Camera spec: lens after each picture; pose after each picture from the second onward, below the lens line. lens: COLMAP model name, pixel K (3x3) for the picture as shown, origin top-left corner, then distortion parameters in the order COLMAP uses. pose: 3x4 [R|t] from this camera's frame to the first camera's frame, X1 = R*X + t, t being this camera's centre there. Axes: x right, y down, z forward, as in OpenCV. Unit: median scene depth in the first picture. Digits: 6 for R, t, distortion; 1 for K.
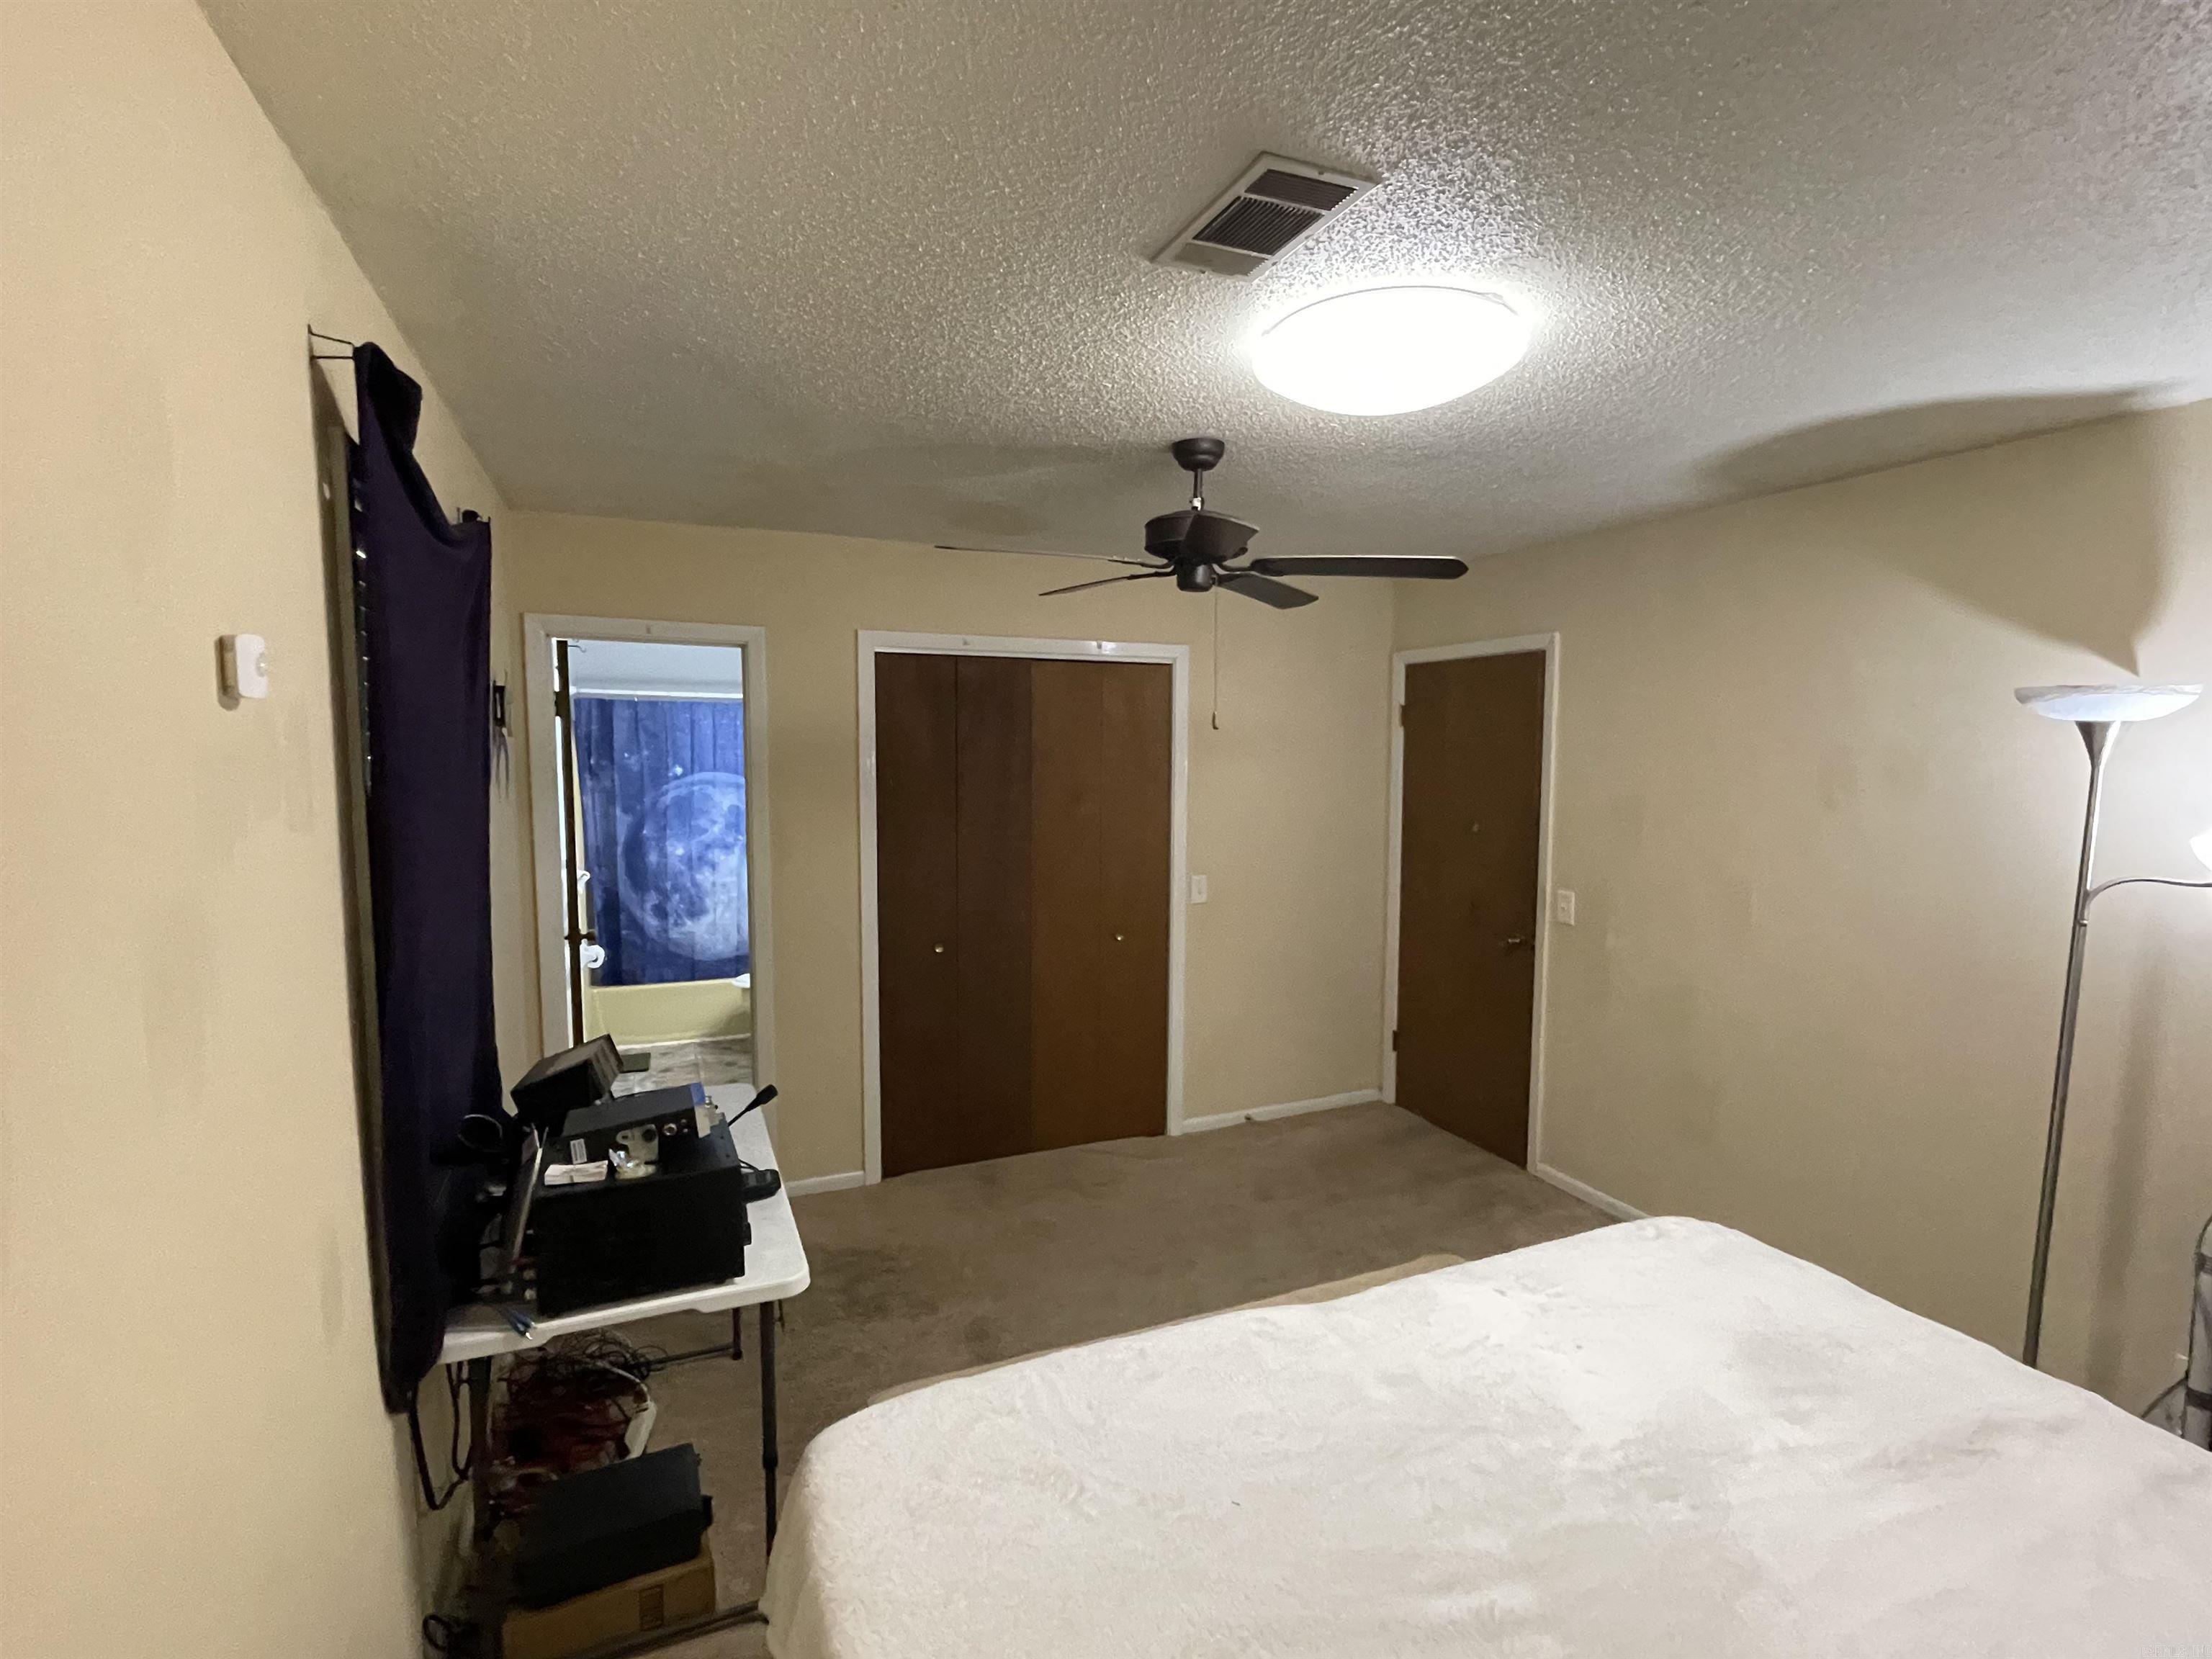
lens RADIAL K [[1060.9, 0, 1100.3], [0, 1060.9, 833.3], [0, 0, 1]] dist [-0.004267, -0.002249]
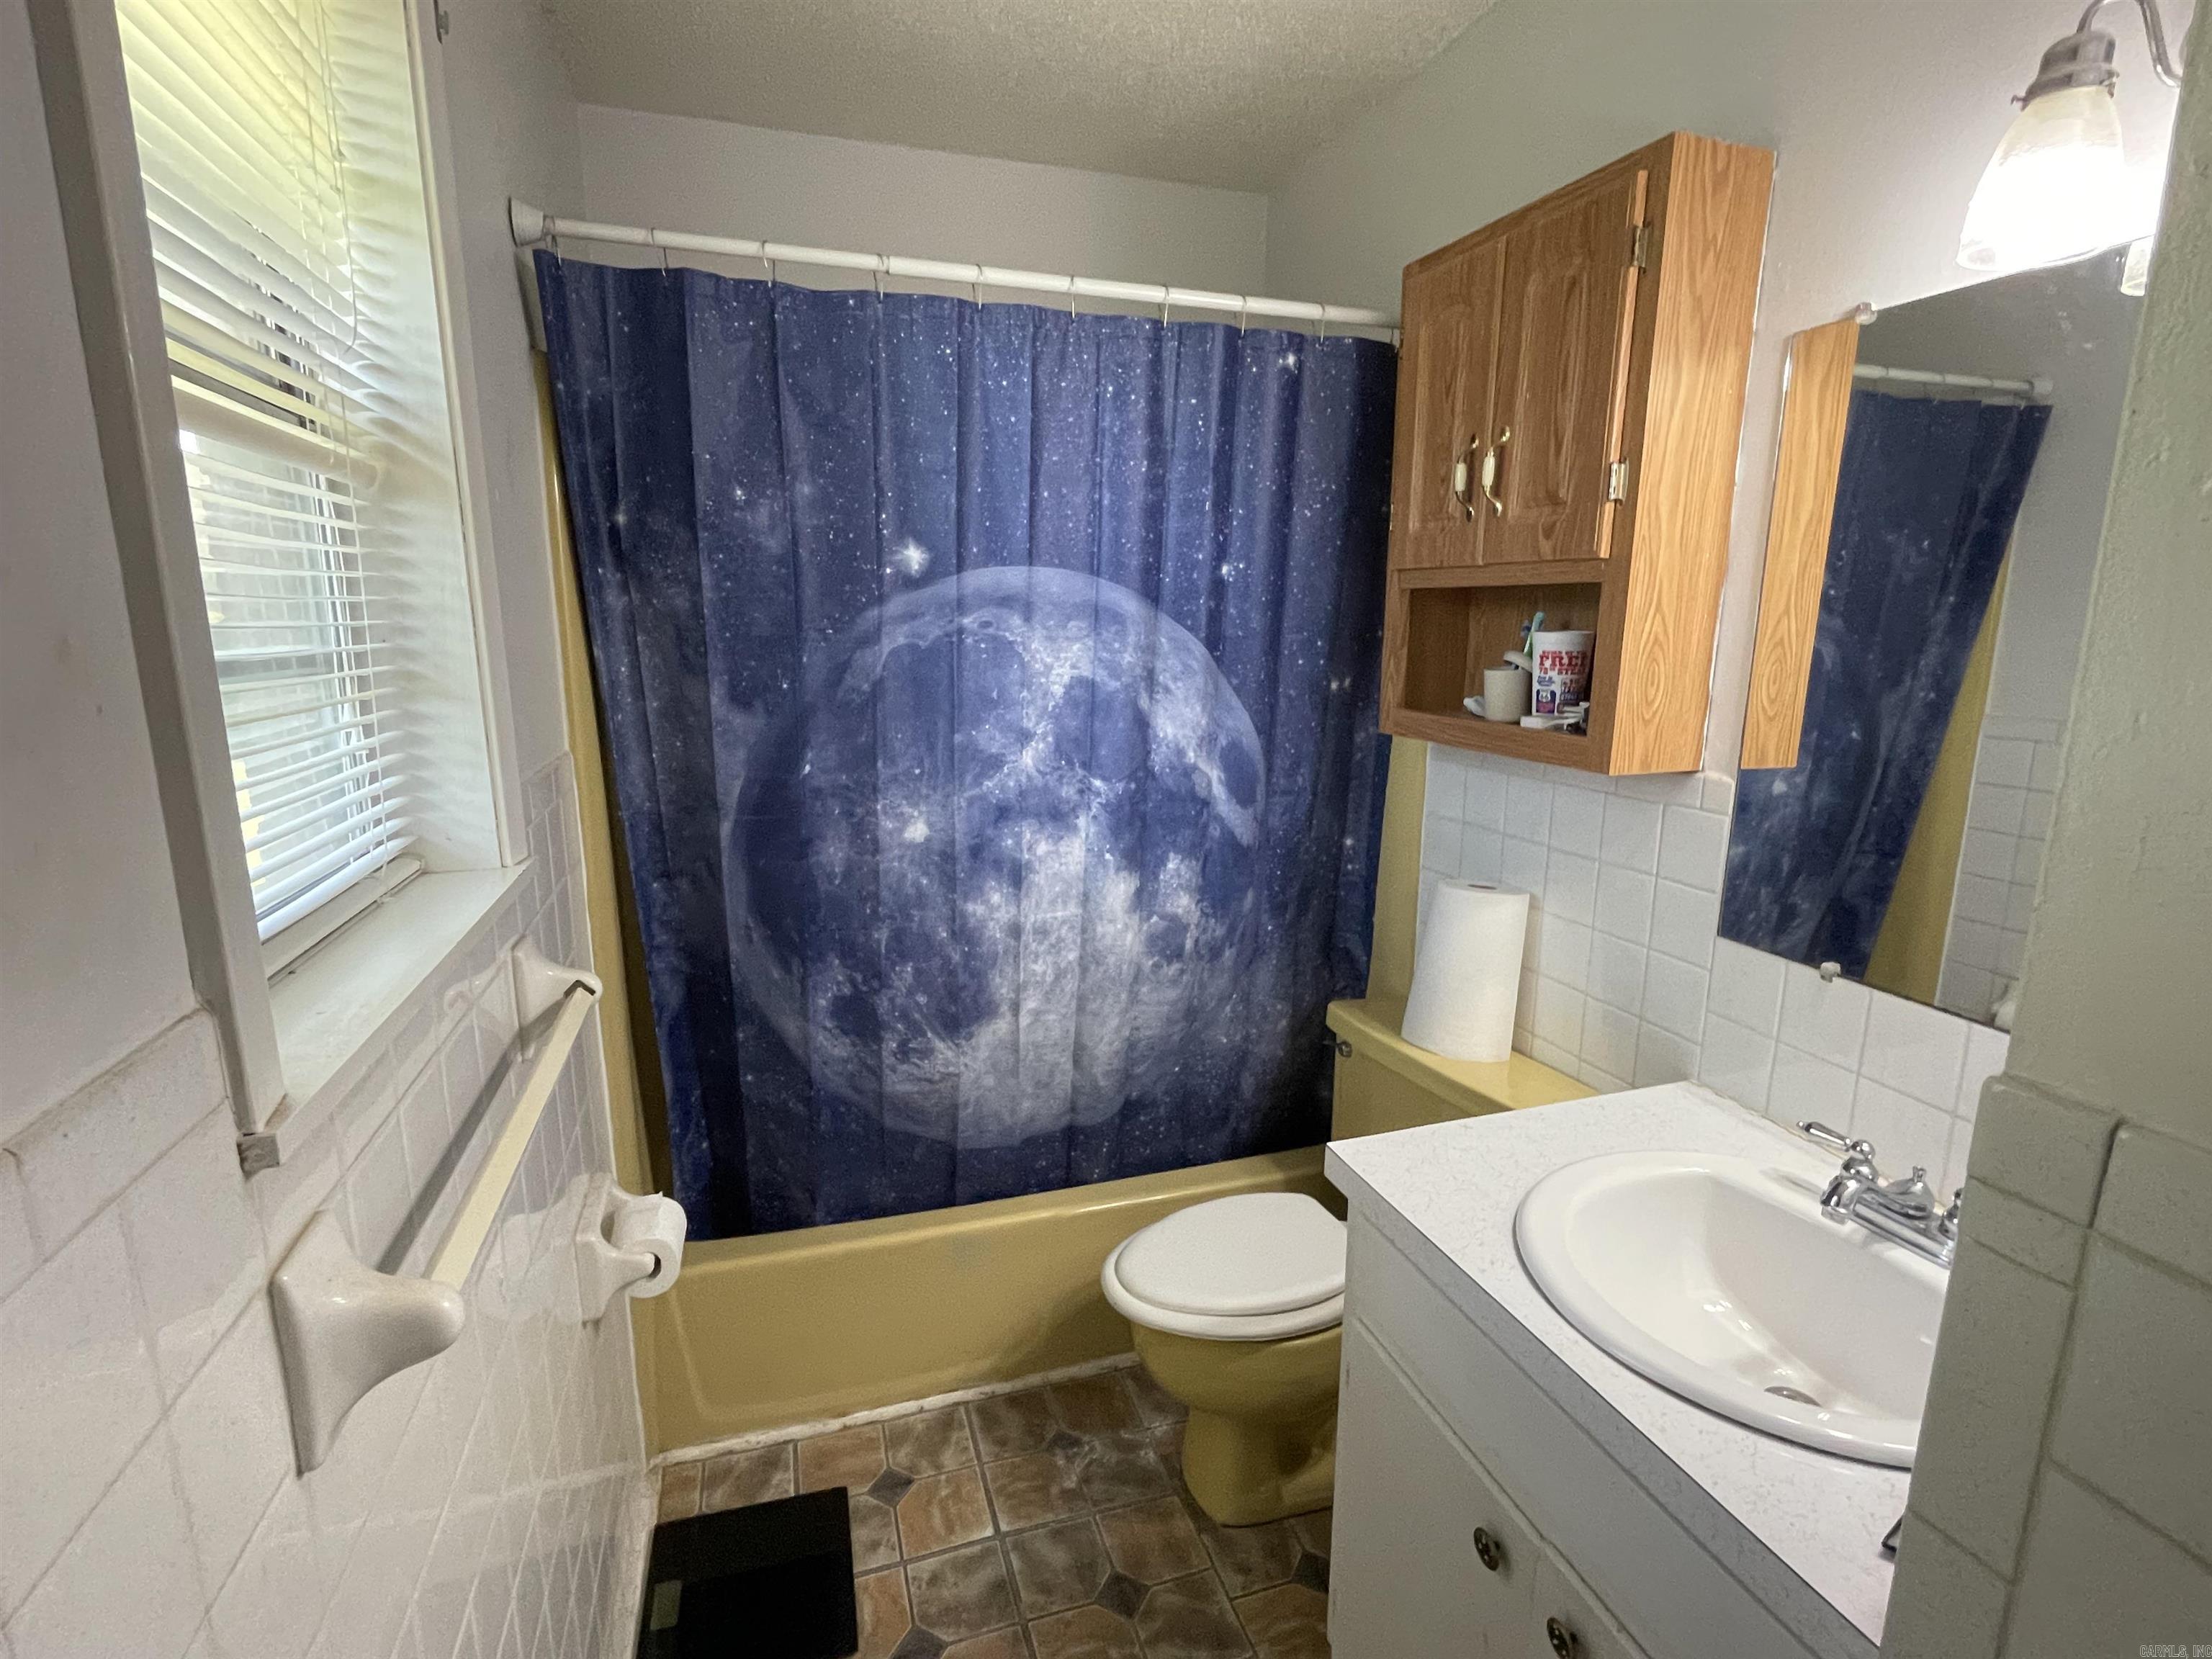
lens RADIAL K [[1060.9, 0, 1085.2], [0, 1060.9, 840.1], [0, 0, 1]] dist [-0.004267, -0.002249]
pose [[0.995199, 0.016430, -0.096487, -0.319518], [-0.005212, 0.993308, 0.115381, -0.016125], [0.097737, -0.114324, 0.988624, 0.702931]]
